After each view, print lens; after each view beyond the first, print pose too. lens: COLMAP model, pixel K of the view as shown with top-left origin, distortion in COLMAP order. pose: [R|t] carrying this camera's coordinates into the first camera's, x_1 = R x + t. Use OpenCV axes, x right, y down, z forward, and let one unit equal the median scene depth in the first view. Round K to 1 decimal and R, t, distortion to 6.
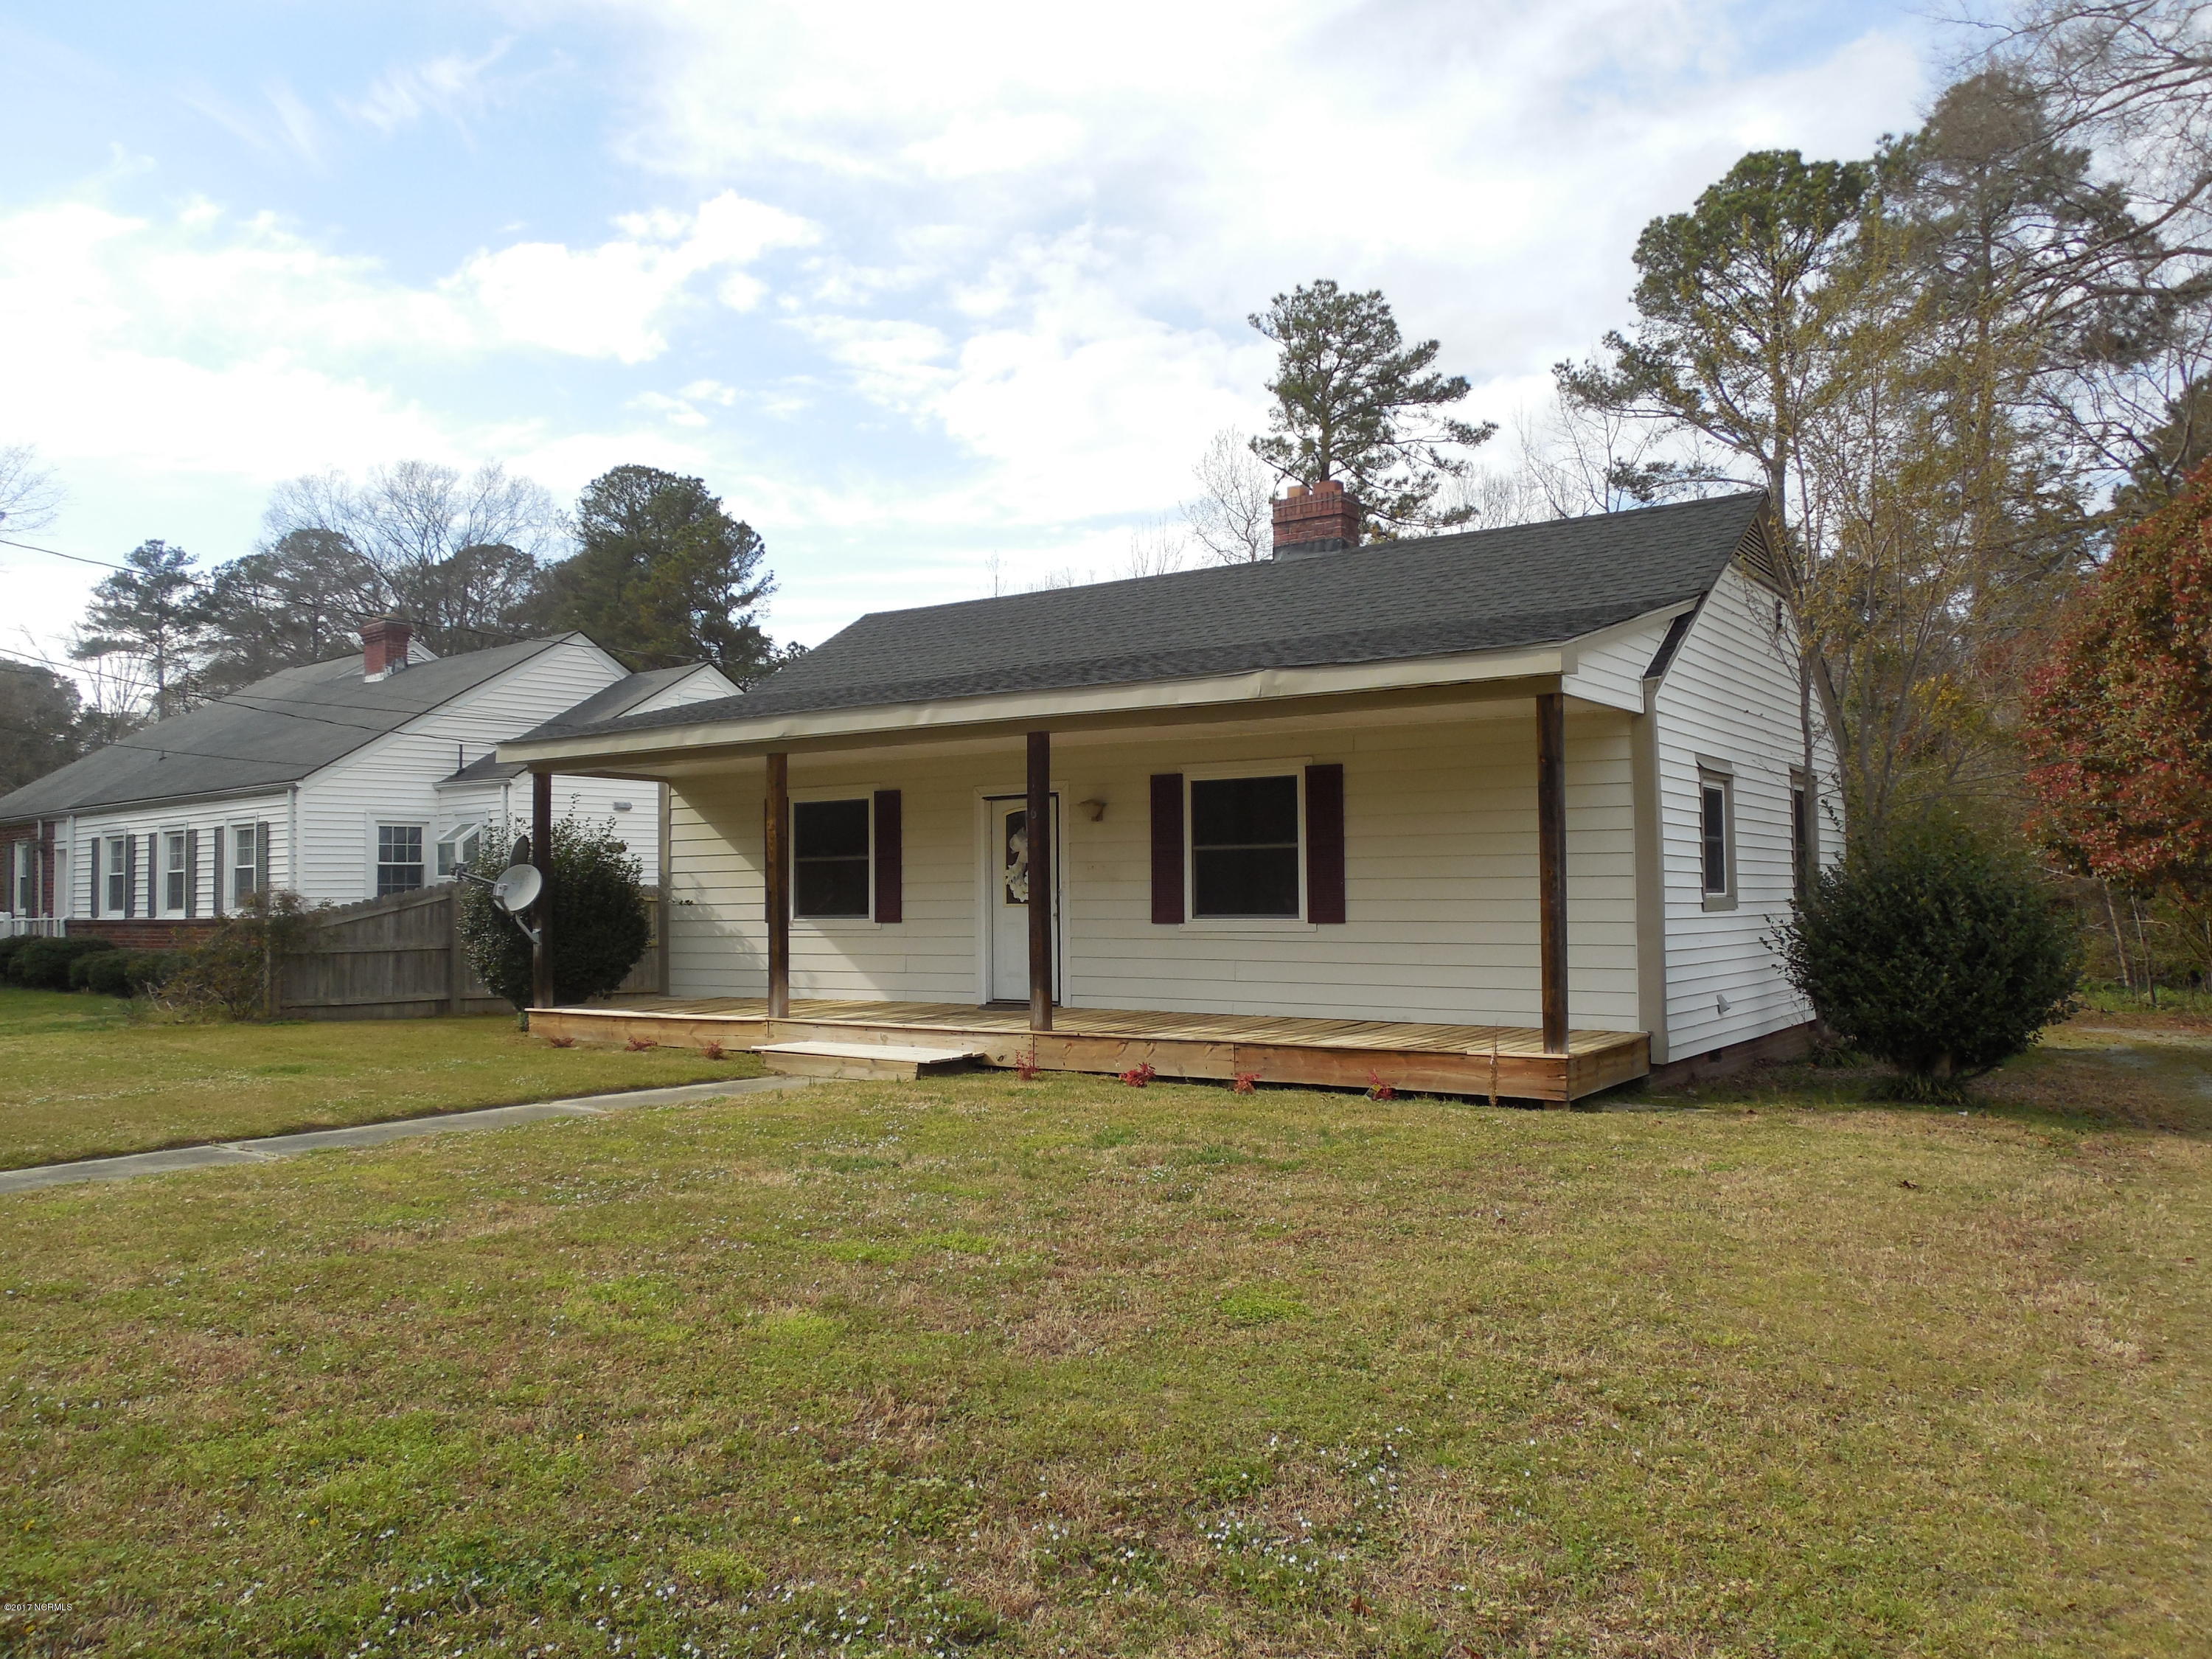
lens RADIAL K [[1639.5, 0, 1103.4], [0, 1639.5, 812.5], [0, 0, 1]] dist [-0.000444, -0.065478]
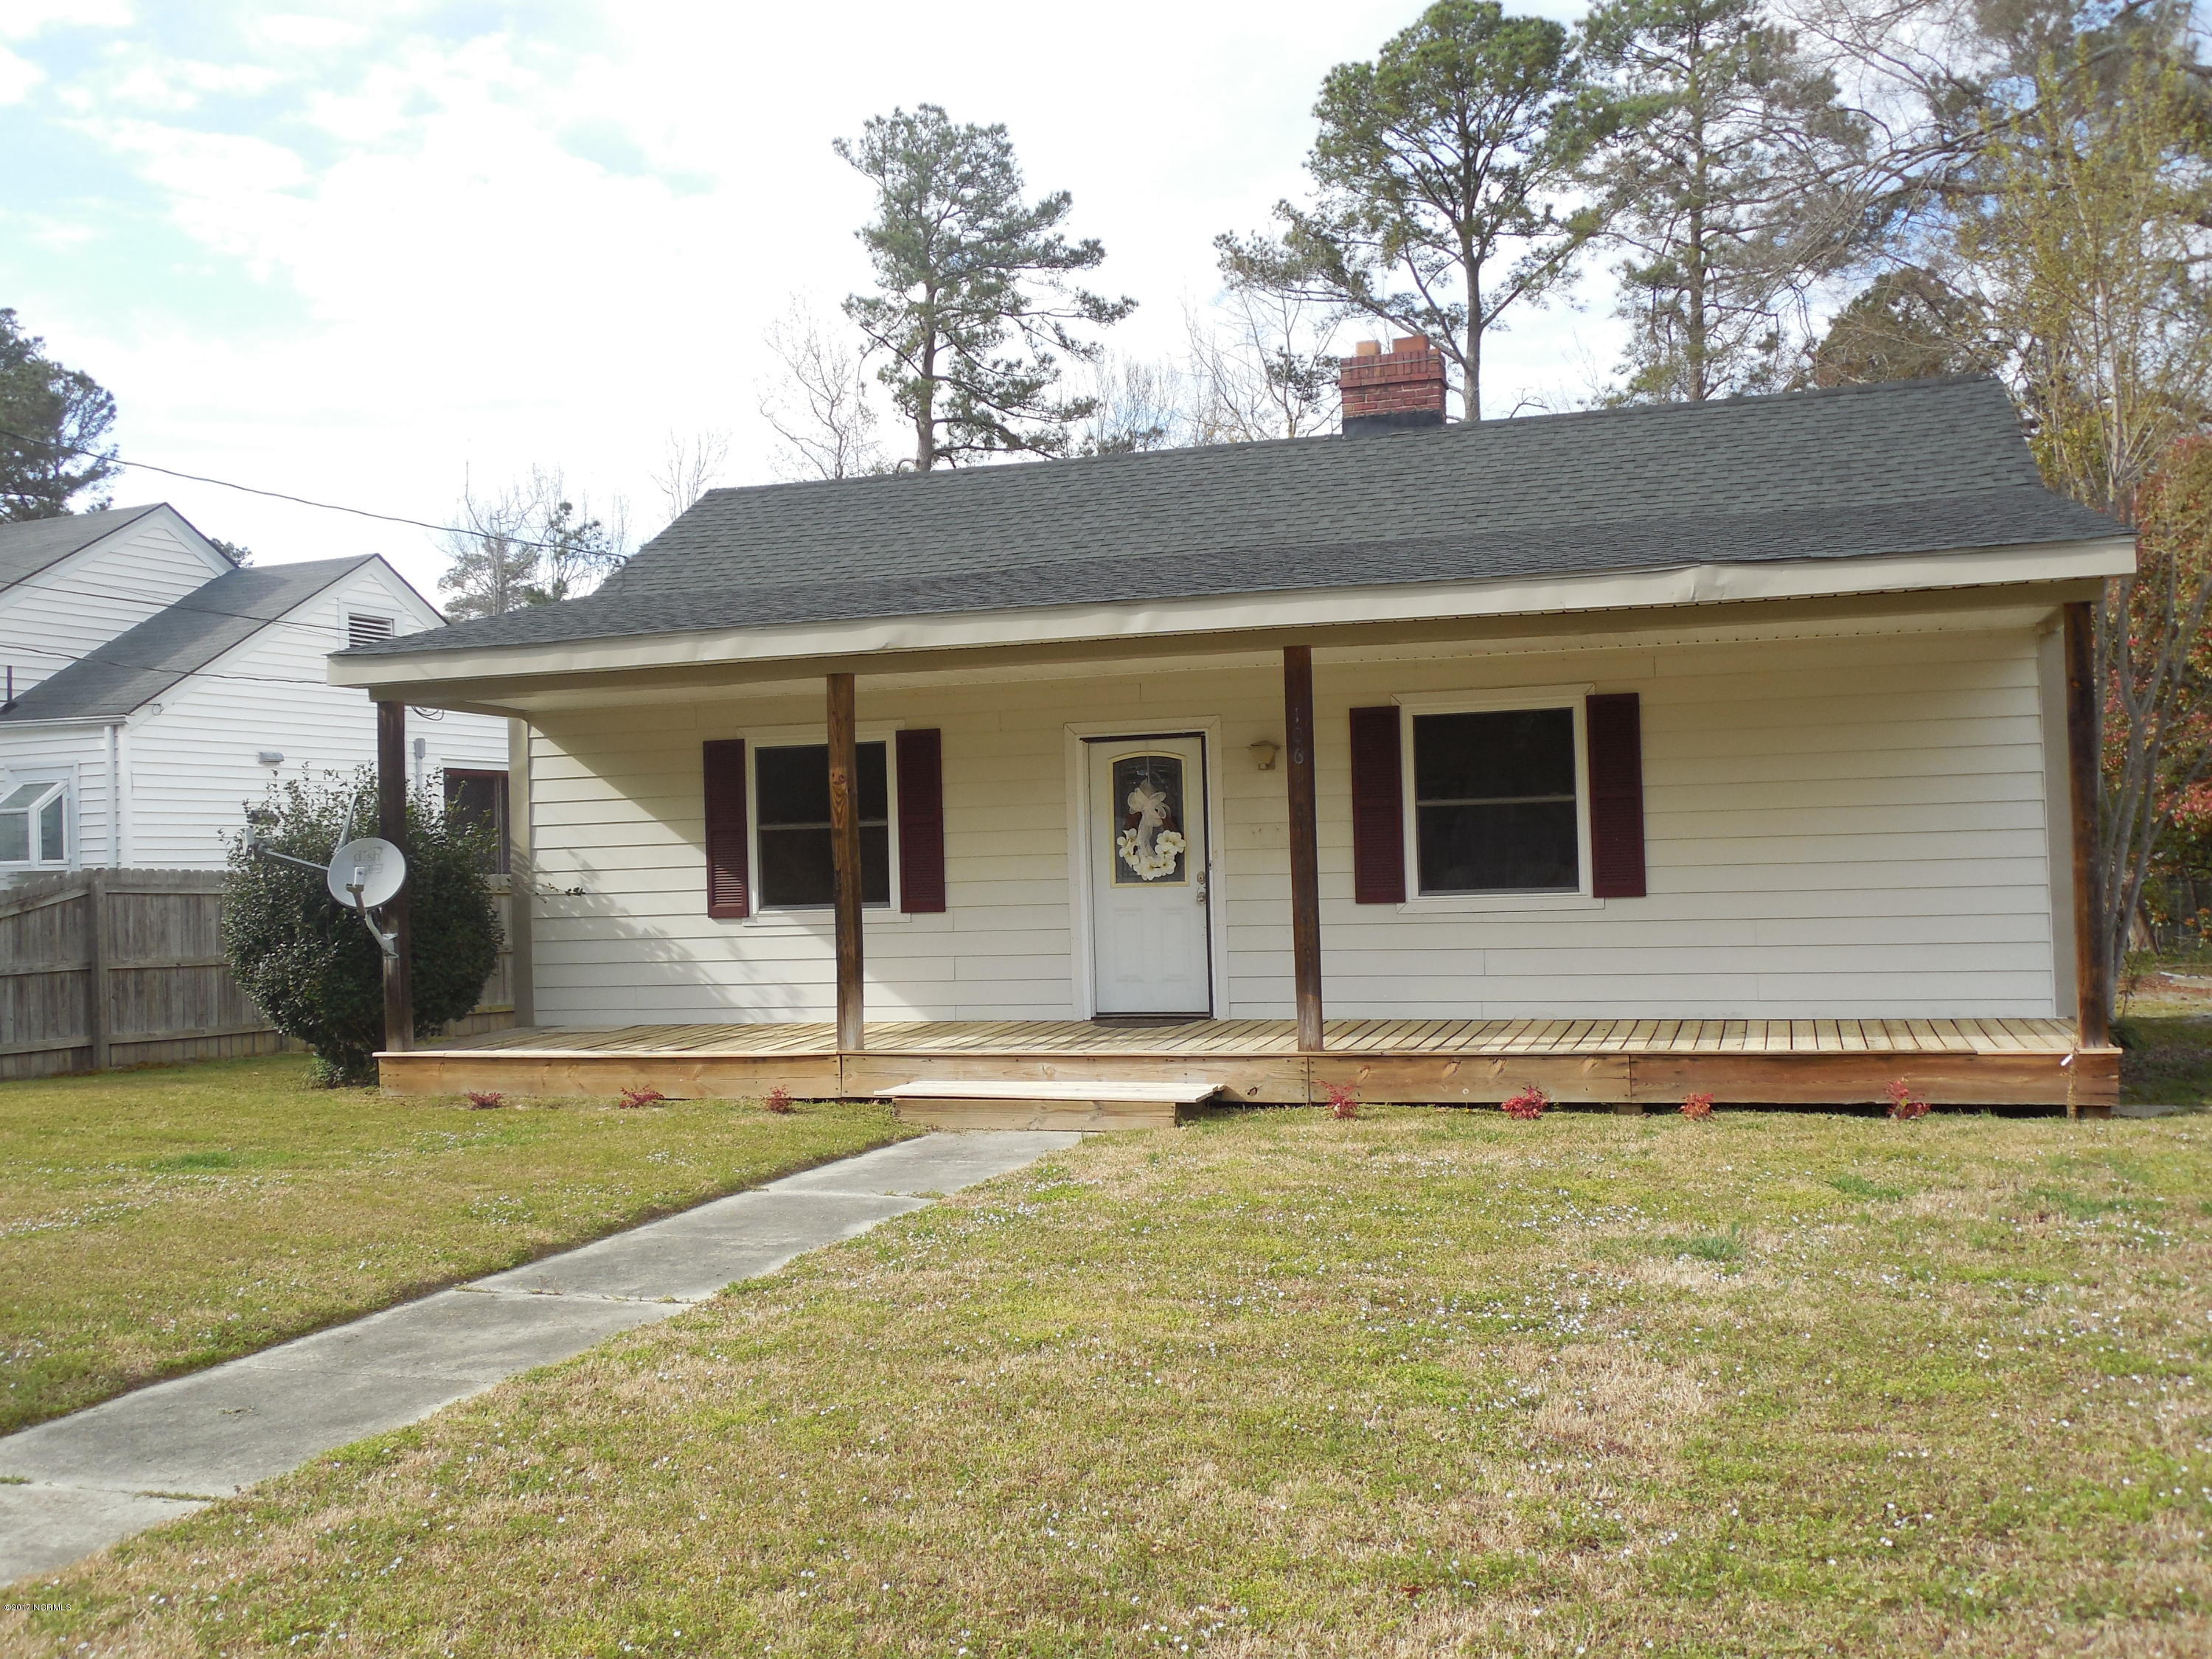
lens RADIAL K [[1994.9, 0, 1106.0], [0, 1994.9, 829.5], [0, 0, 1]] dist [-0.012808, -0.008819]
pose [[0.955356, -0.012554, 0.295191, -0.095349], [0.004048, 0.999559, 0.029410, 0.001594], [-0.295431, -0.026902, 0.954985, 0.041762]]
